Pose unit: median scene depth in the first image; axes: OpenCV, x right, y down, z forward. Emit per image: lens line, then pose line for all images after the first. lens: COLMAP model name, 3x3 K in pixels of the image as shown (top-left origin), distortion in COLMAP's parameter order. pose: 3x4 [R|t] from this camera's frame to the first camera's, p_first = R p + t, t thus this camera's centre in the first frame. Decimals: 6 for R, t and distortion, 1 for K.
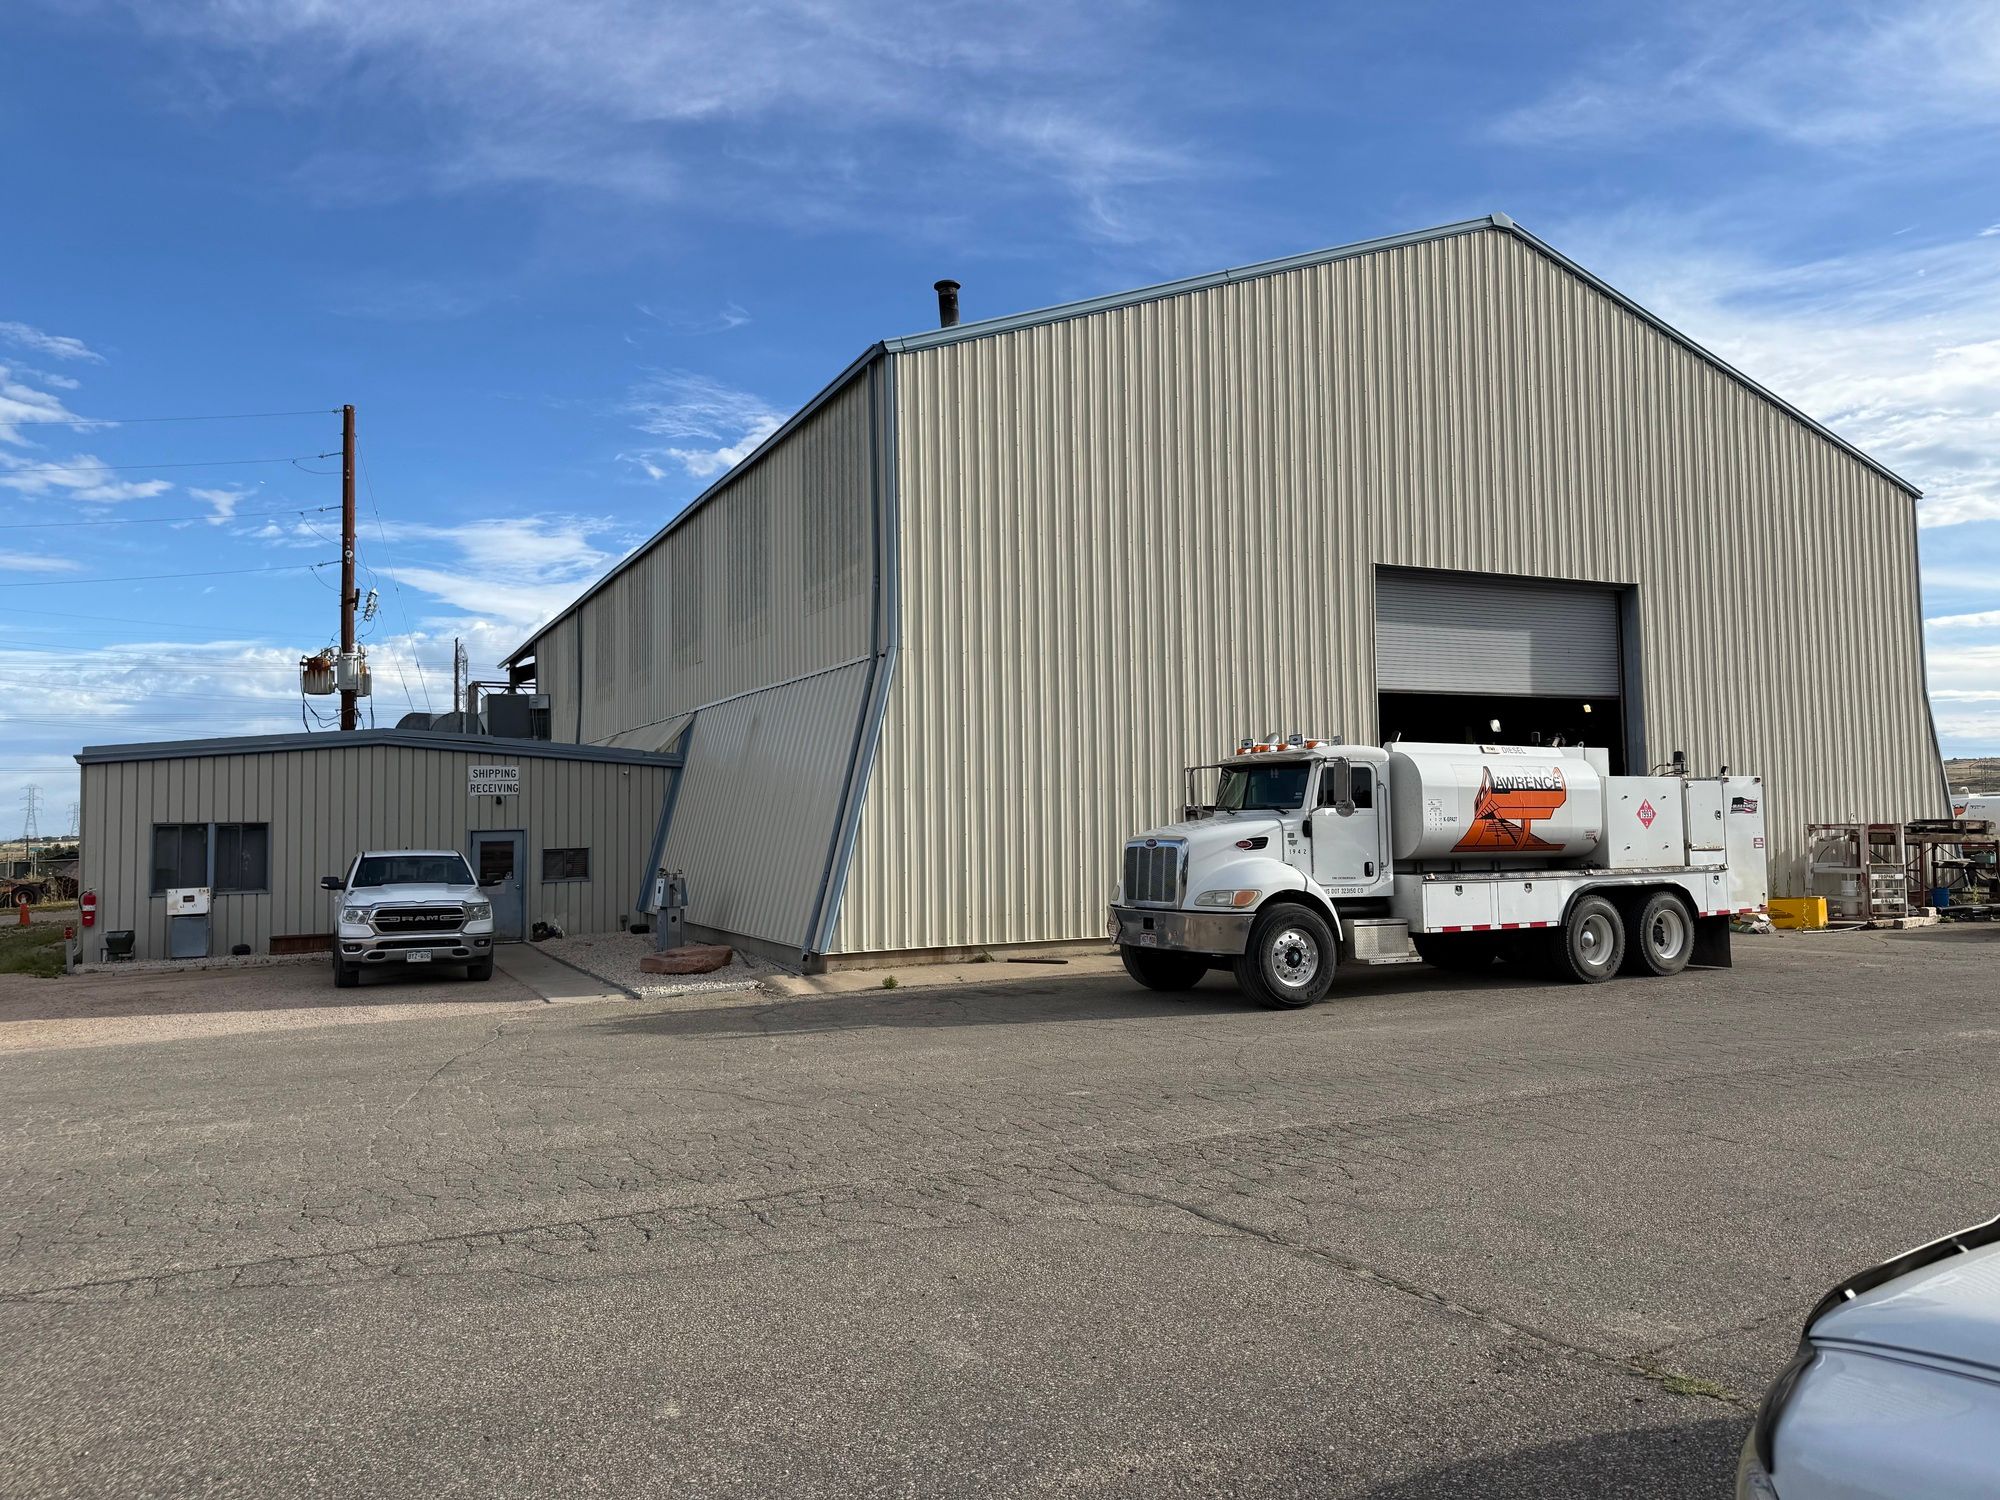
lens RADIAL K [[1408.2, 0, 1000.5], [0, 1408.2, 747.0], [0, 0, 1]] dist [0.037978, -0.000800]
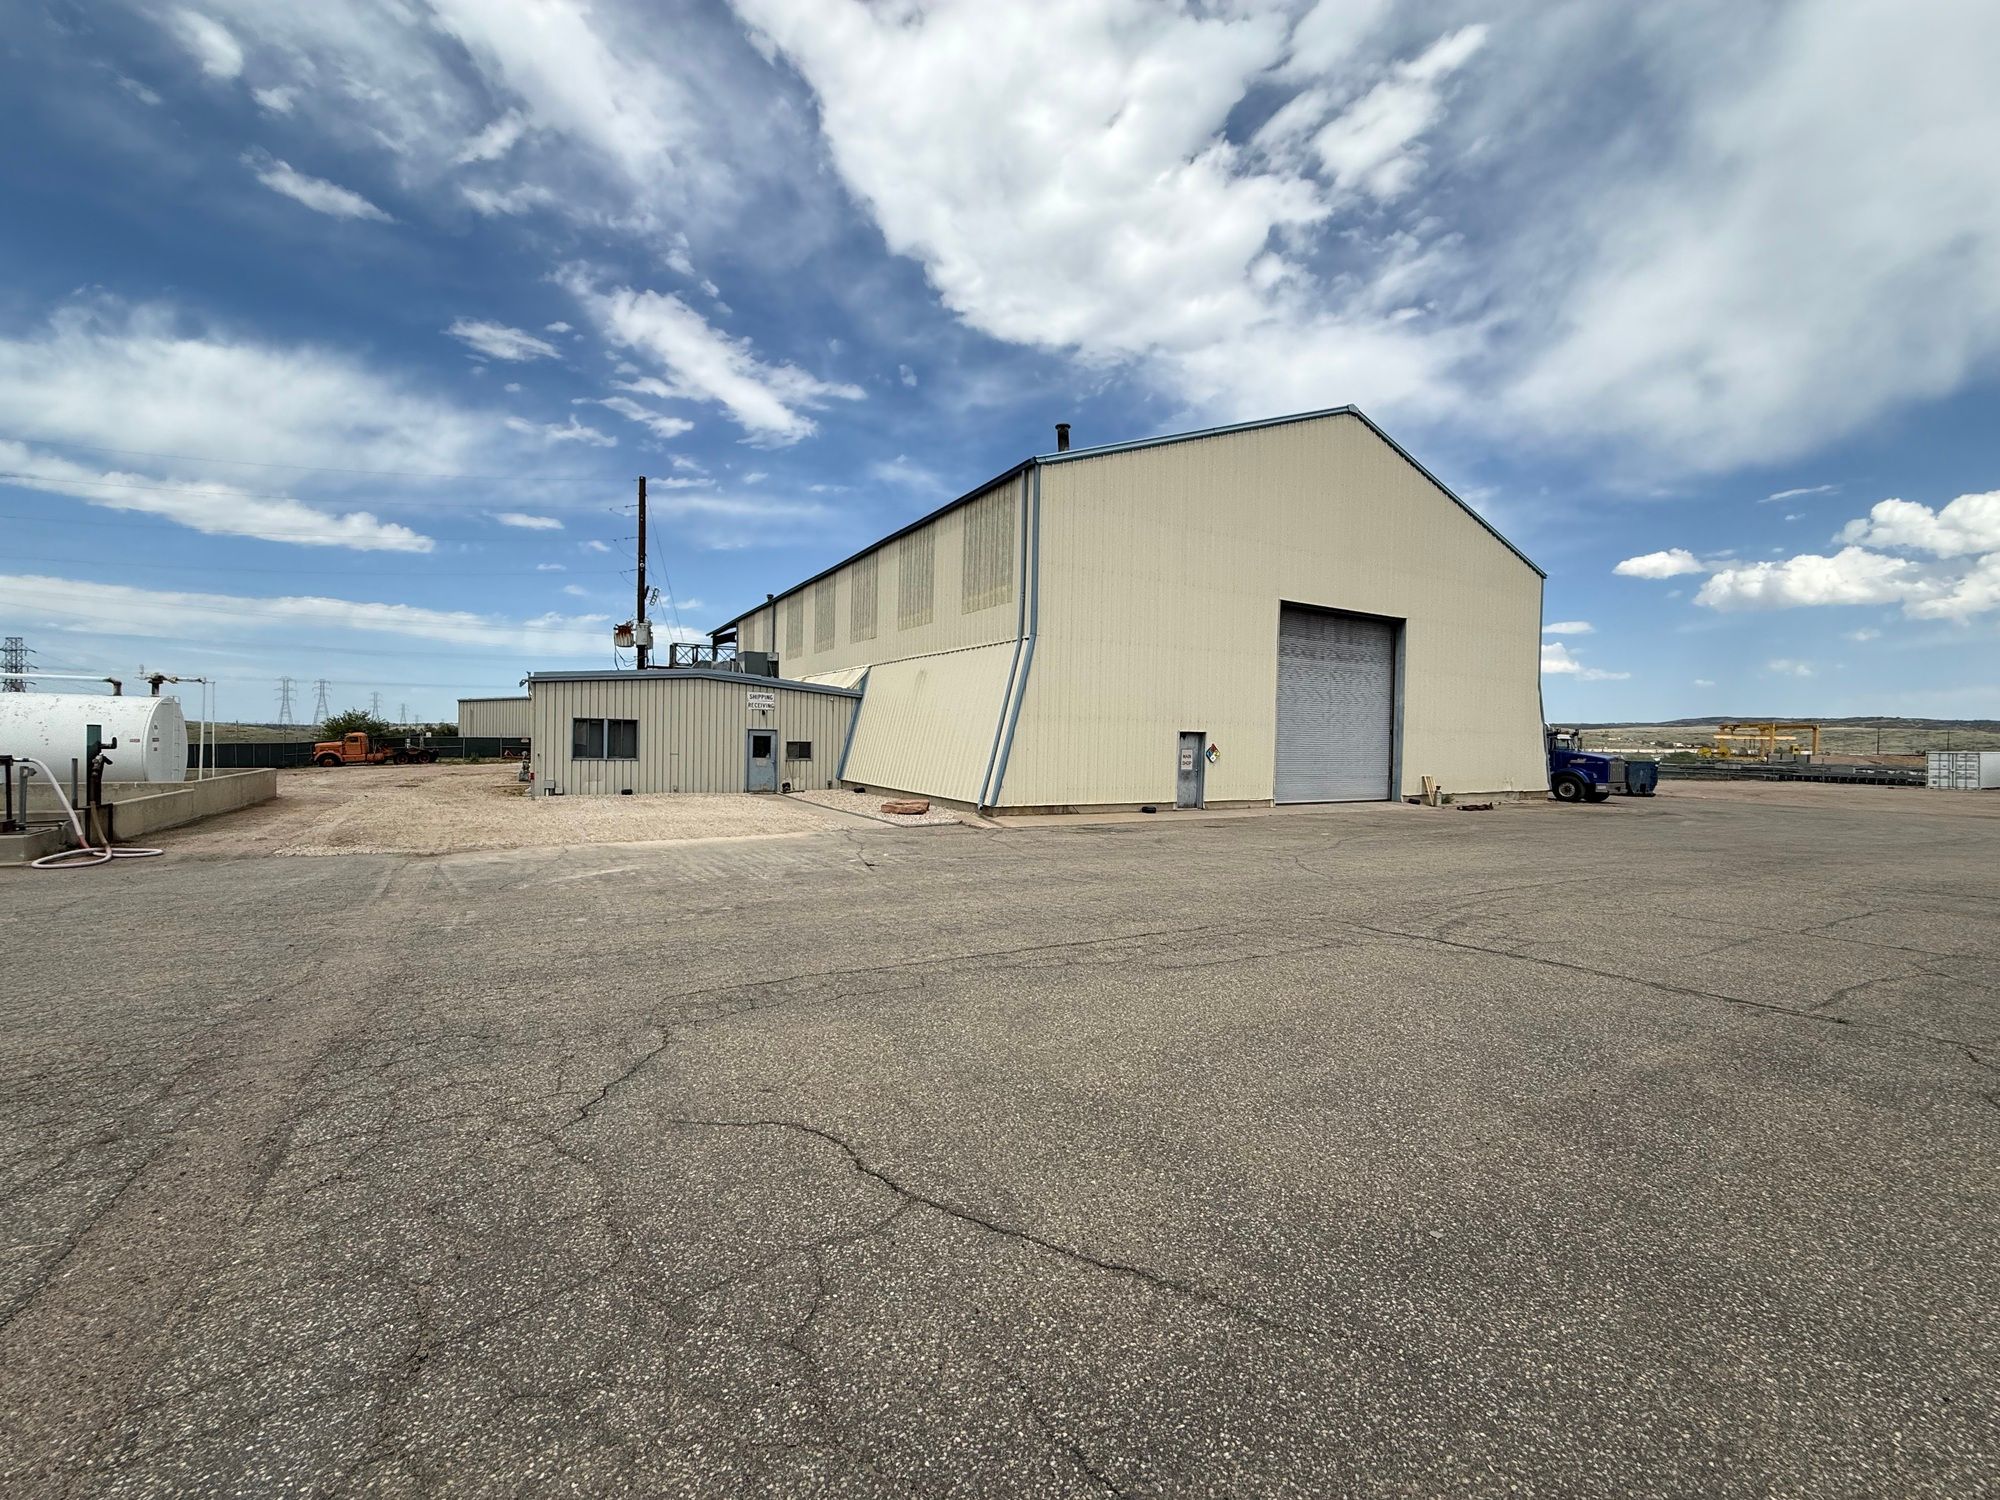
lens RADIAL K [[800.9, 0, 997.3], [0, 800.9, 758.6], [0, 0, 1]] dist [0.003944, 0.000228]
pose [[0.997522, 0.036504, 0.060147, -0.119592], [-0.041134, 0.996134, 0.077623, 0.005258], [-0.057081, -0.079905, 0.995167, -0.004856]]
